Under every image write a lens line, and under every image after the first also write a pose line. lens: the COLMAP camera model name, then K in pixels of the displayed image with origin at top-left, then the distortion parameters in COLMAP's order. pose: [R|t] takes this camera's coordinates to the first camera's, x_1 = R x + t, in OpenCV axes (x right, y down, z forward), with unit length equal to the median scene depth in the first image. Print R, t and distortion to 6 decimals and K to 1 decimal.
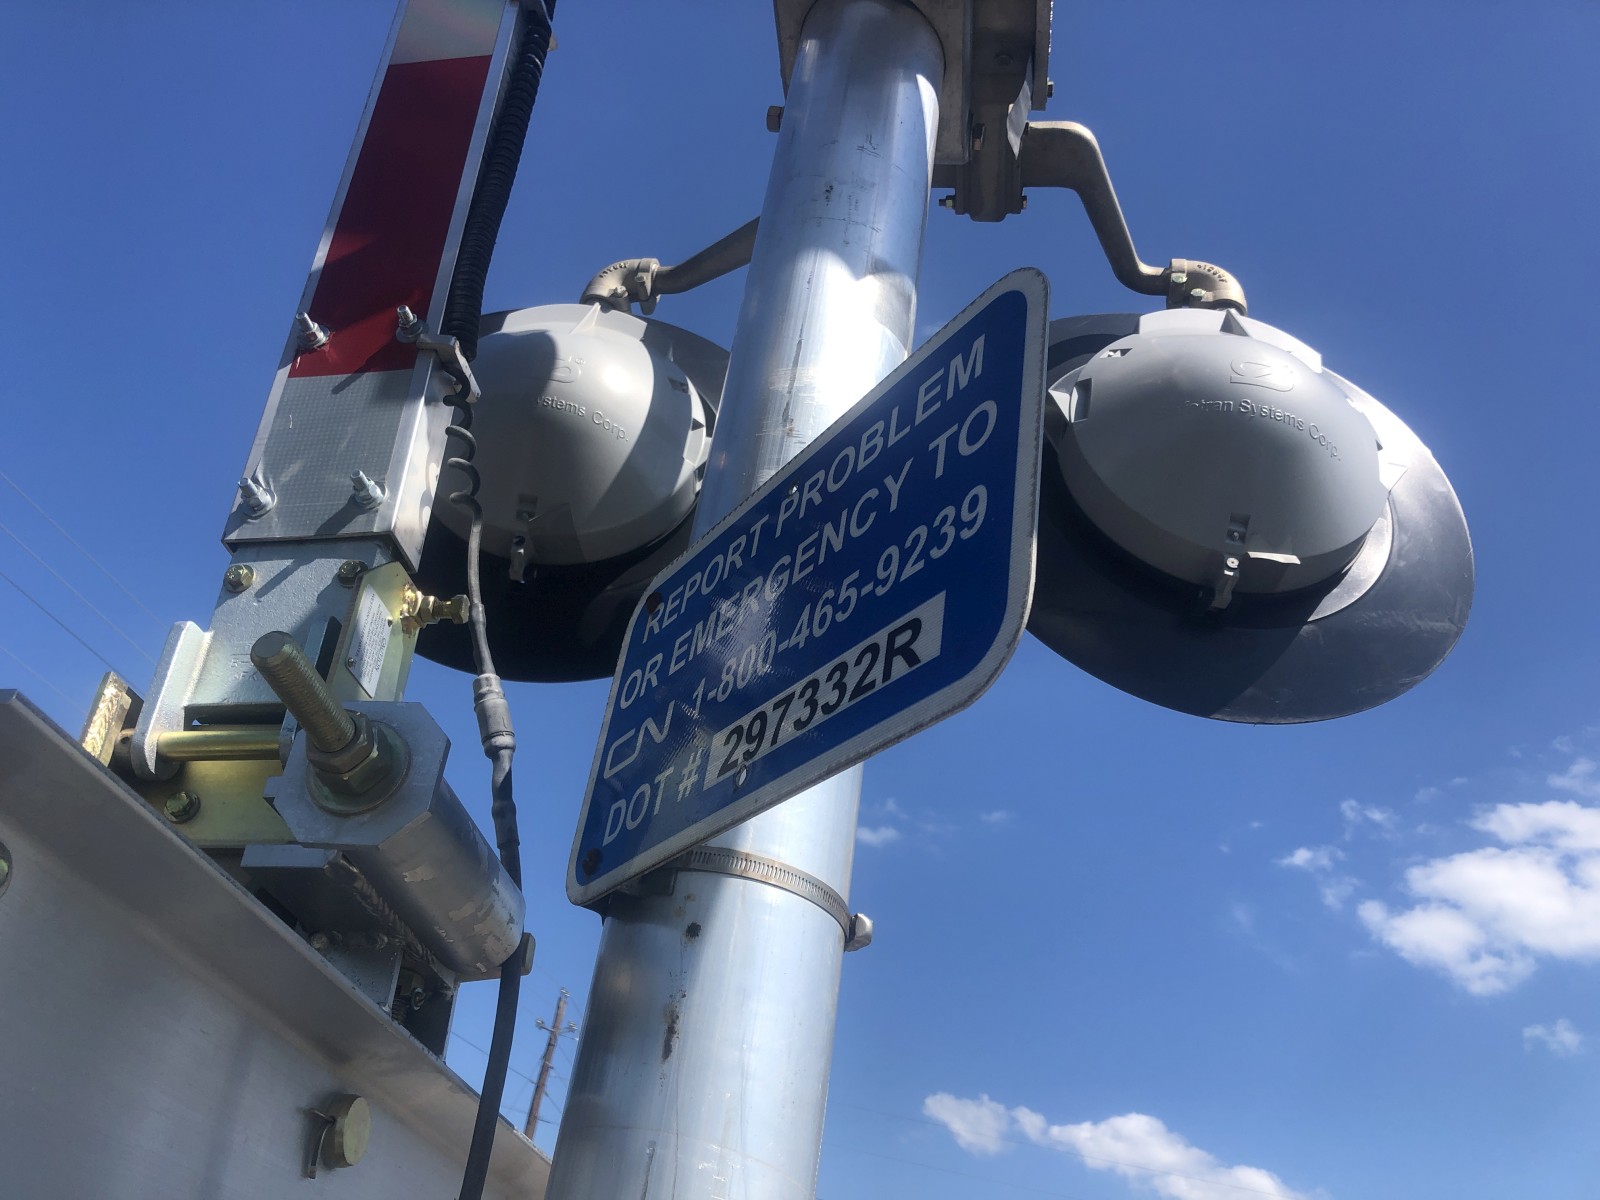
lens RADIAL K [[1312.1, 0, 800.0], [0, 1312.1, 600.0], [0, 0, 1]] dist [0.010034, -0.005543]
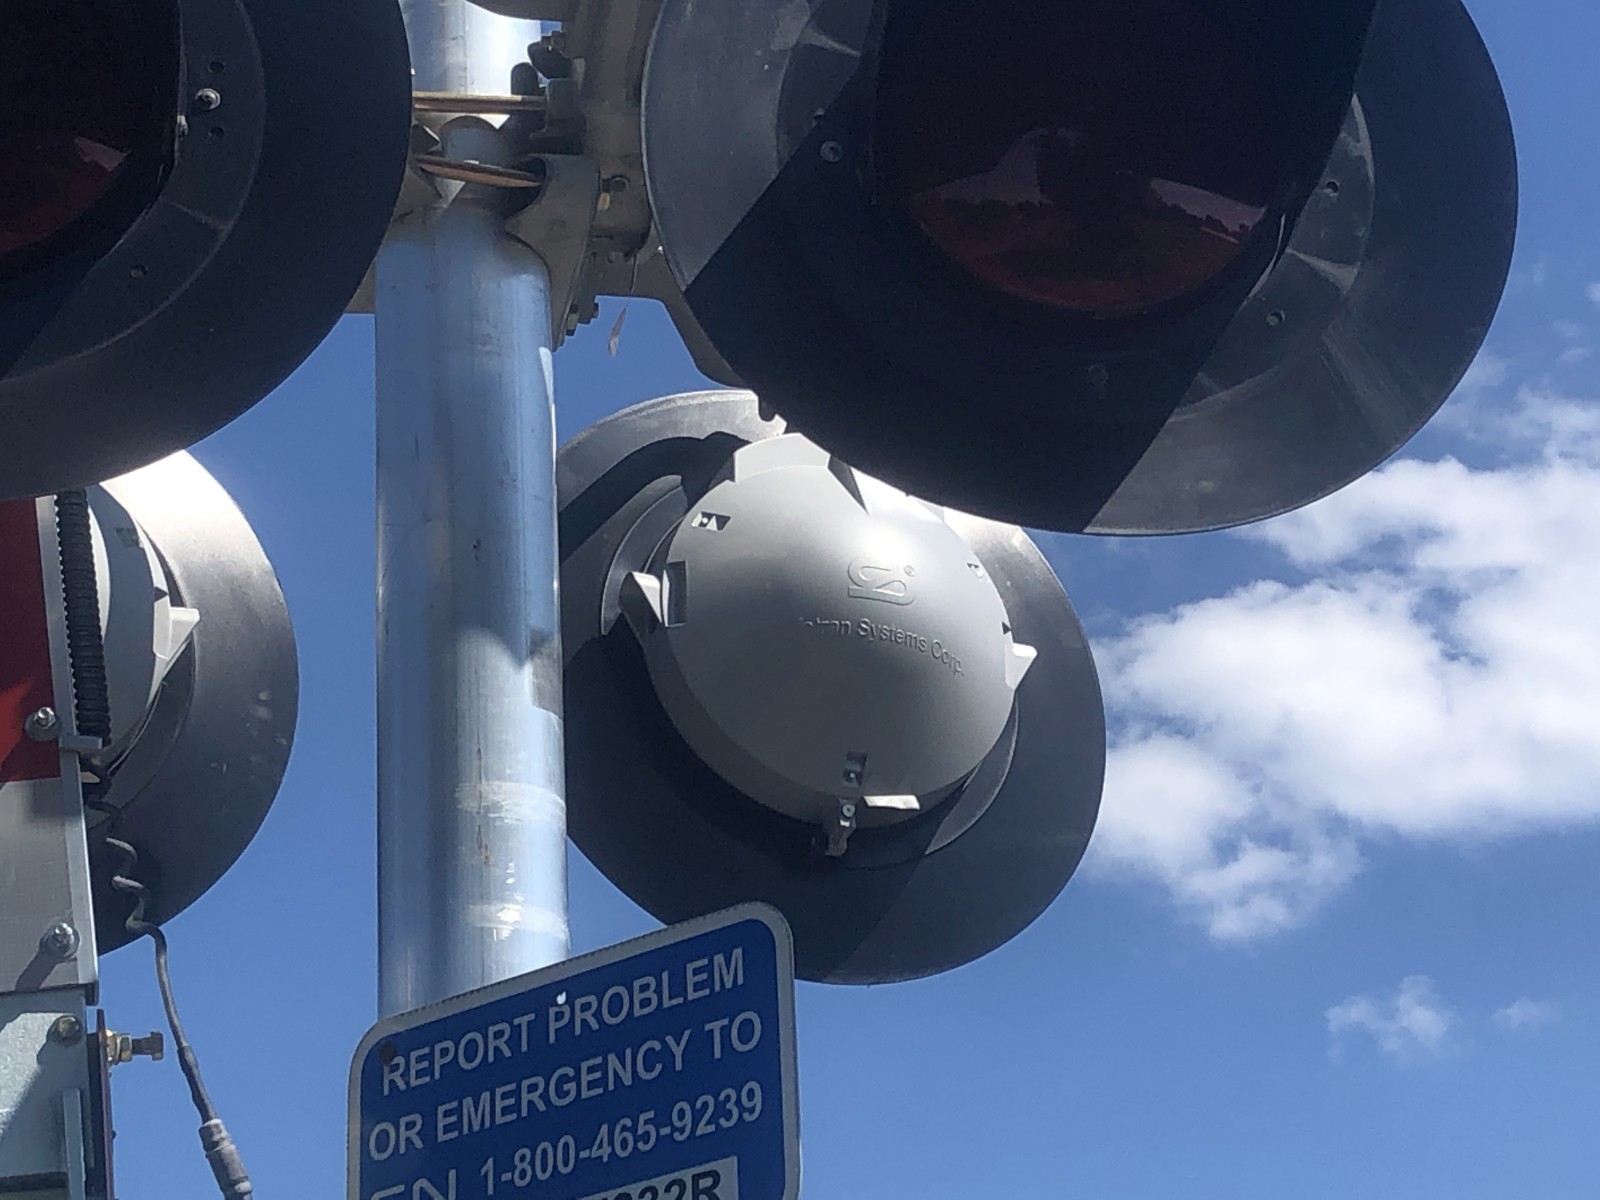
lens RADIAL K [[3612.4, 0, 799.9], [0, 3612.4, 573.7], [0, 0, 1]] dist [0.441318, -2.905810]
pose [[0.939212, -0.035816, 0.341465, -1.090935], [-0.018356, 0.987884, 0.154105, -1.164247], [-0.342847, -0.151005, 0.927175, -2.525020]]
